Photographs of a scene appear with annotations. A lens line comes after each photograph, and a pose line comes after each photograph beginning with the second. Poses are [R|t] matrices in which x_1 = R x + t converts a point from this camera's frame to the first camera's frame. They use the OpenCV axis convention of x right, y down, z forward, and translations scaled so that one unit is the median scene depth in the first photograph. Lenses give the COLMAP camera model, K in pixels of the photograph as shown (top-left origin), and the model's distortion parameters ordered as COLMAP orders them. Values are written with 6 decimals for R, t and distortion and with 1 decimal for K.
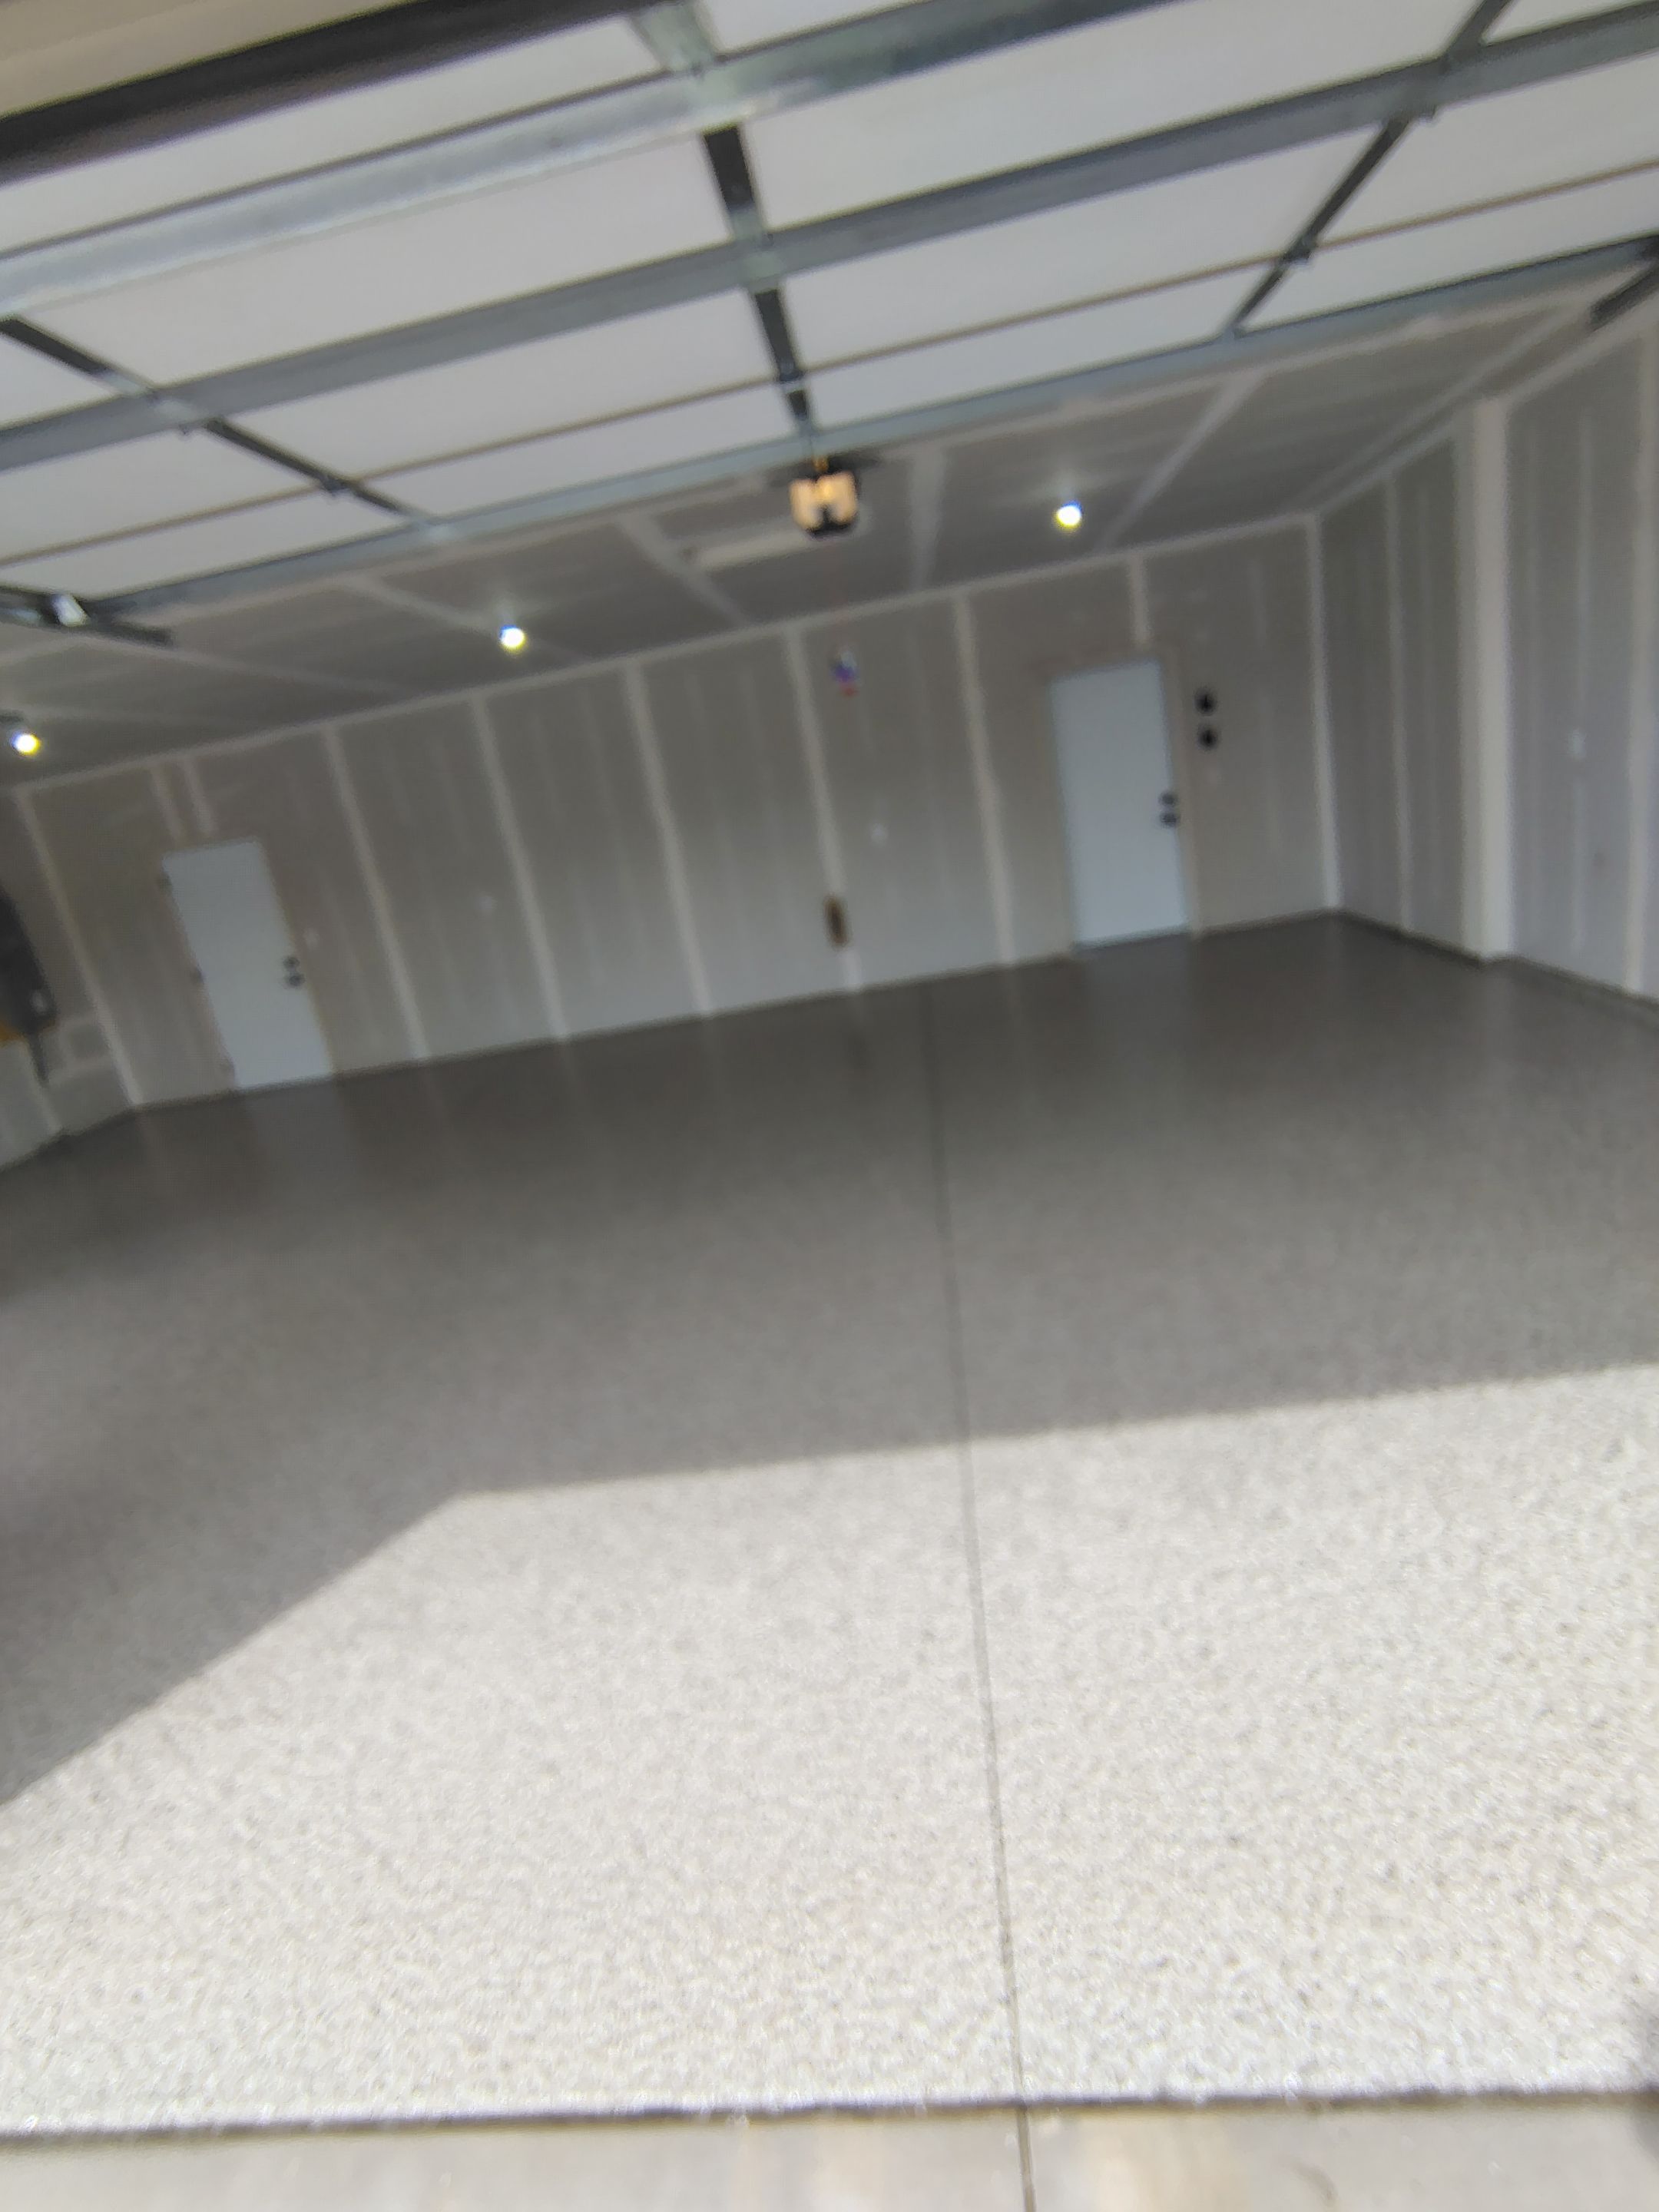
lens RADIAL K [[1062.2, 0, 826.4], [0, 1062.2, 1097.5], [0, 0, 1]] dist [-0.010960, 0.007365]
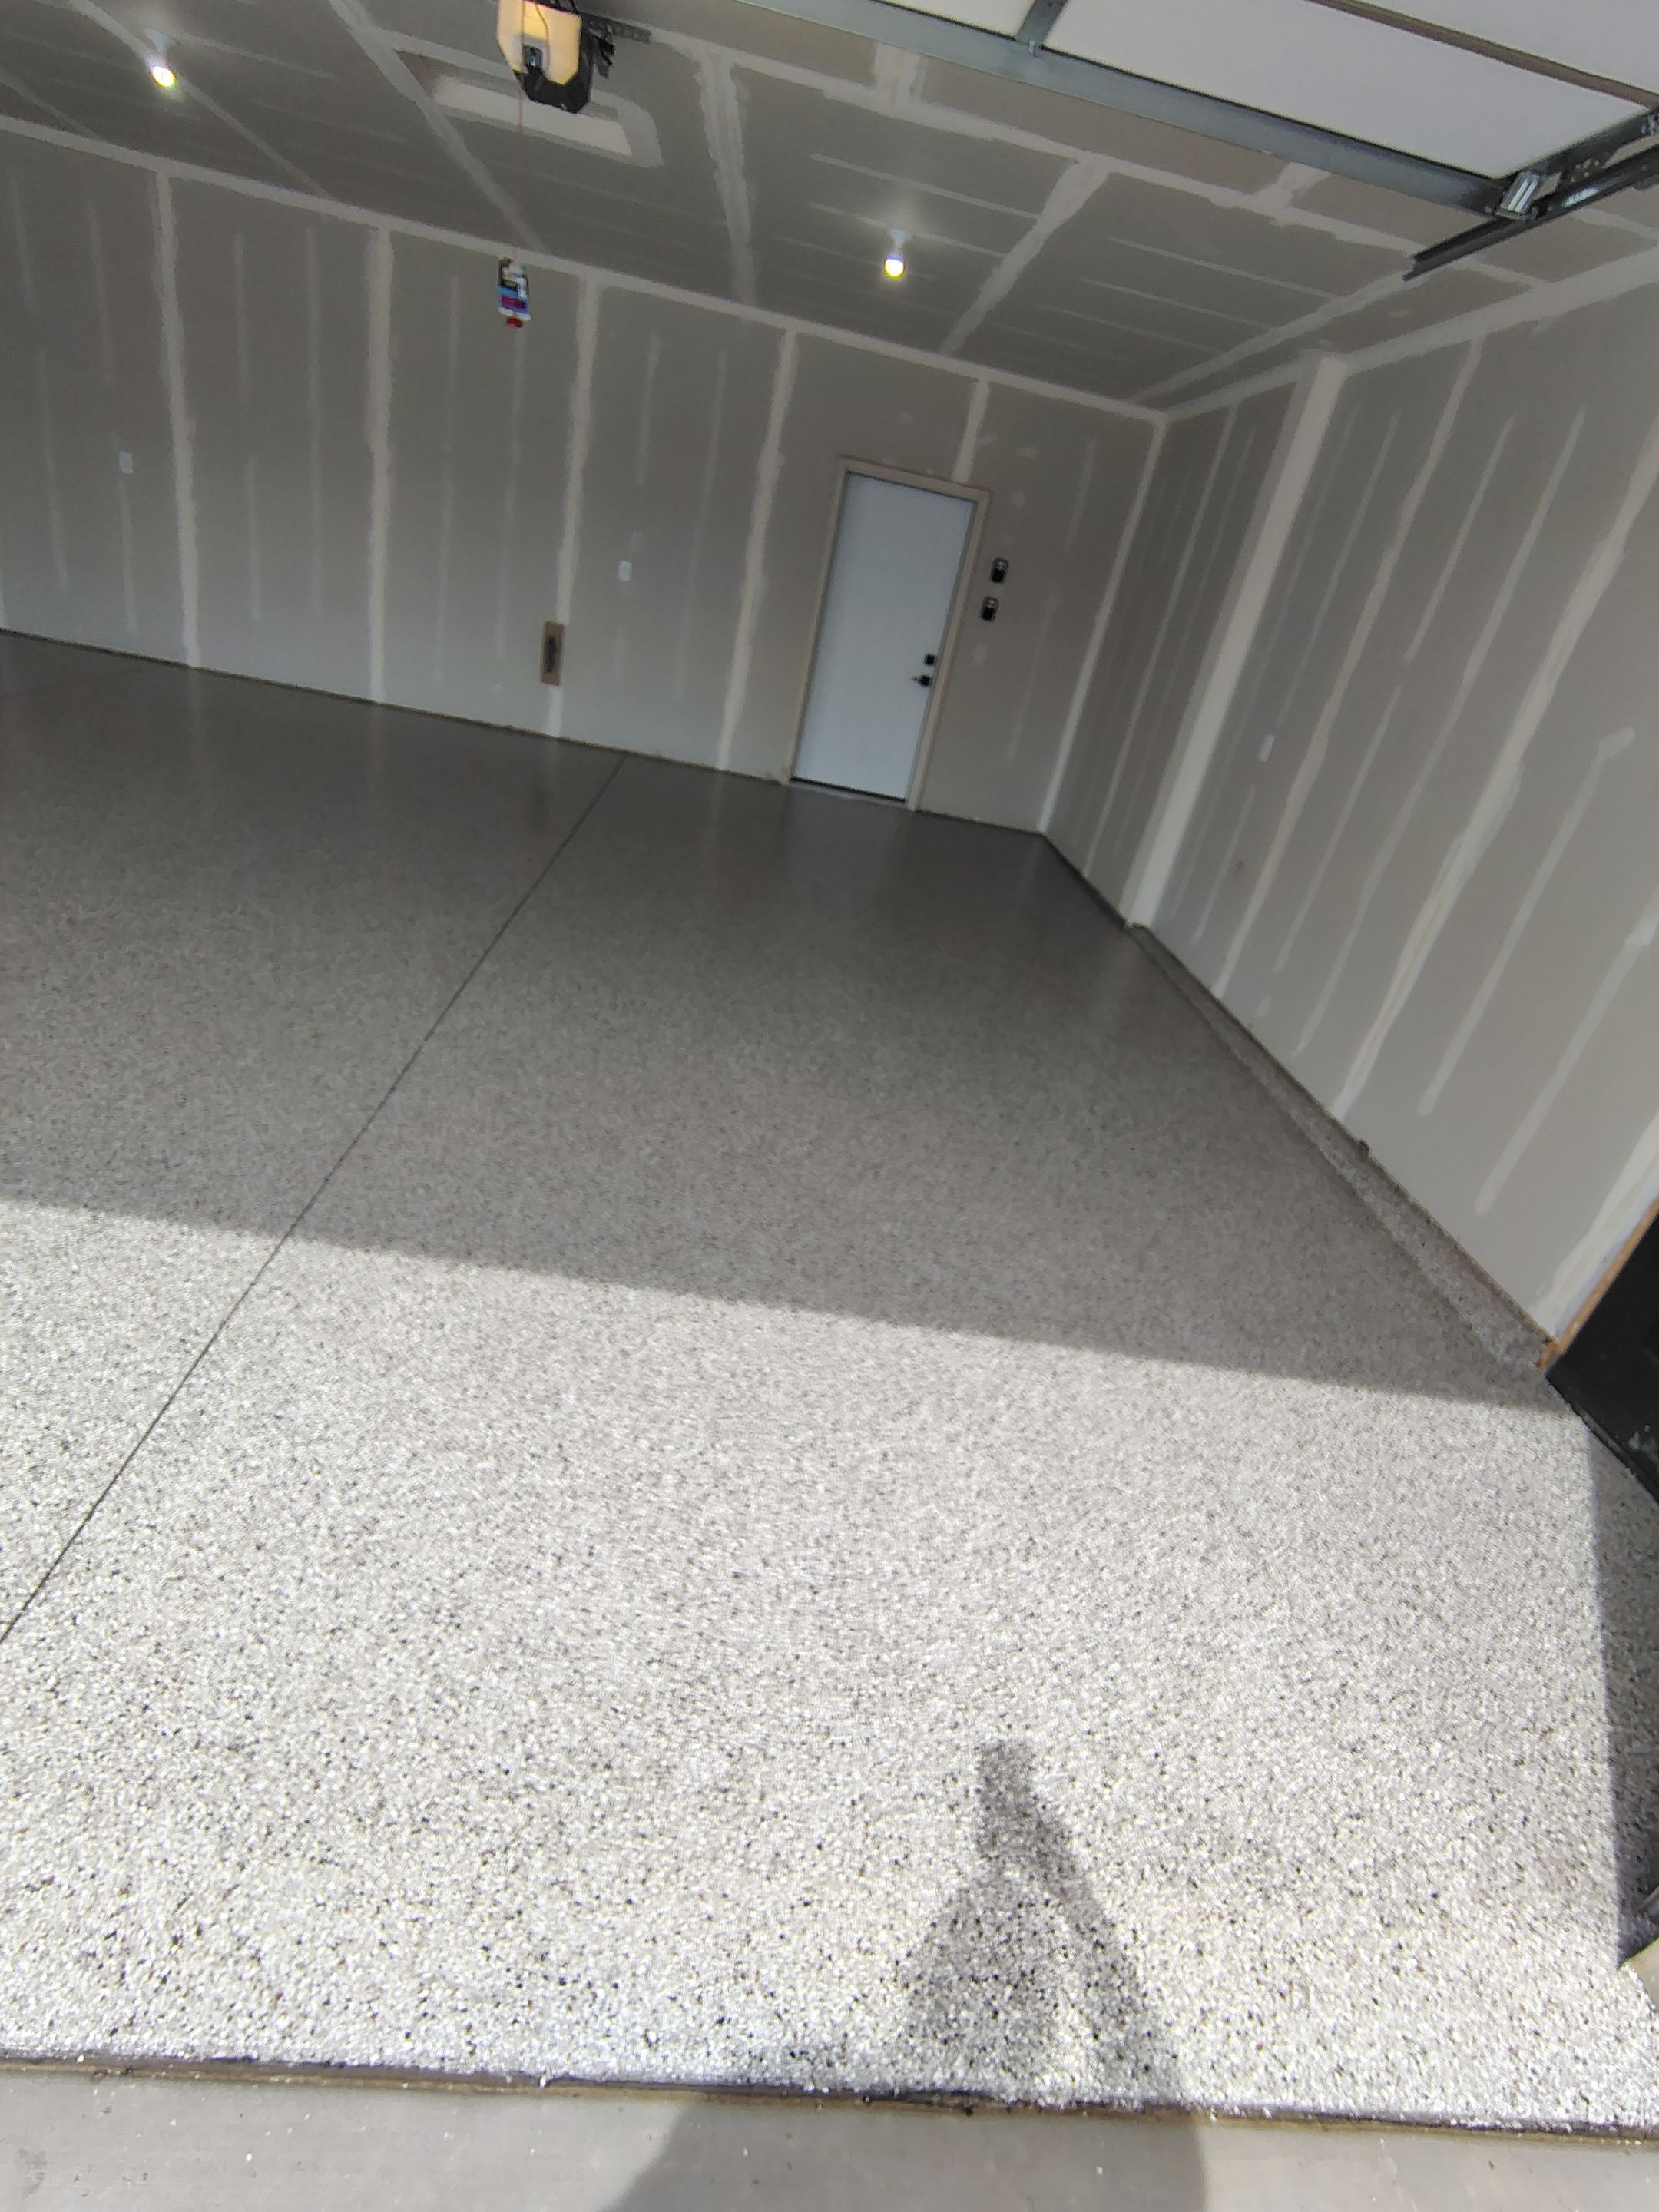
lens RADIAL K [[1040.3, 0, 827.0], [0, 1040.3, 1100.8], [0, 0, 1]] dist [-0.007616, 0.006296]
pose [[0.922048, 0.277779, 0.269566, 0.340643], [-0.324141, 0.934755, 0.145484, -0.055997], [-0.211566, -0.221521, 0.951929, 0.152440]]
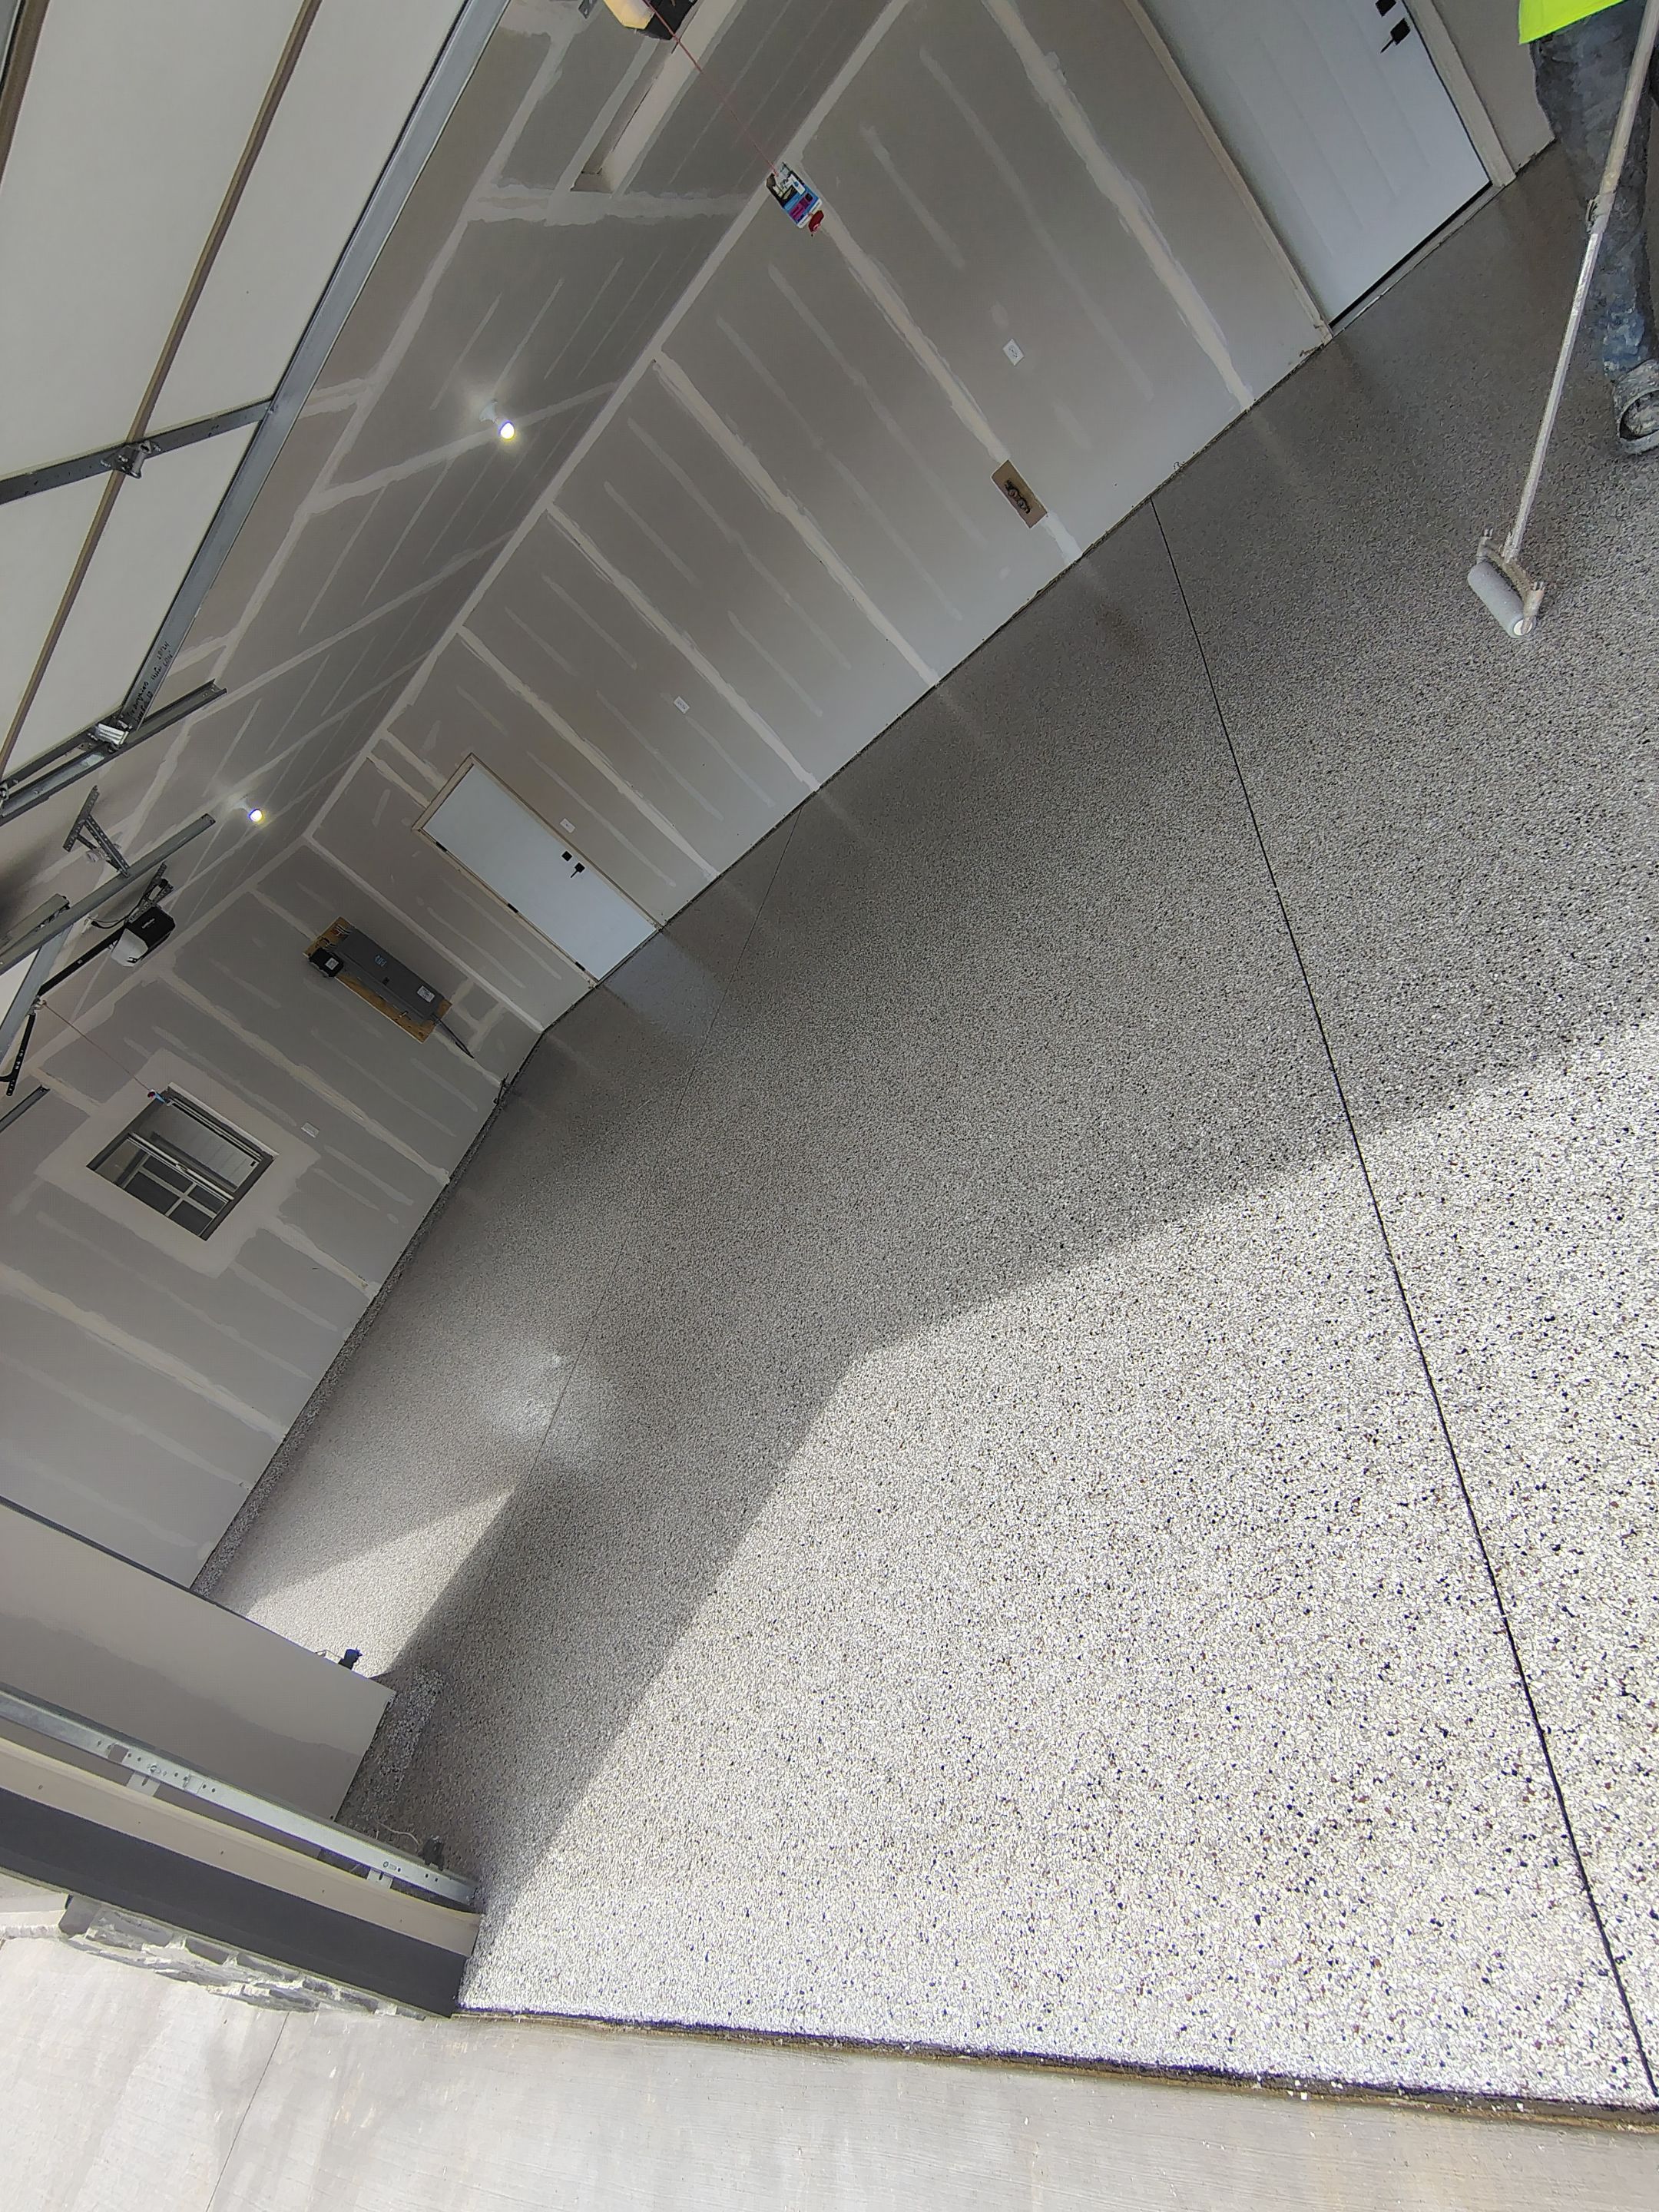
lens RADIAL K [[1033.4, 0, 821.7], [0, 1033.4, 1094.9], [0, 0, 1]] dist [-0.005702, 0.000410]
pose [[0.821961, -0.379120, -0.425028, 0.175578], [0.497376, 0.841393, 0.211363, -0.069571], [0.277484, -0.385131, 0.880157, 0.301464]]
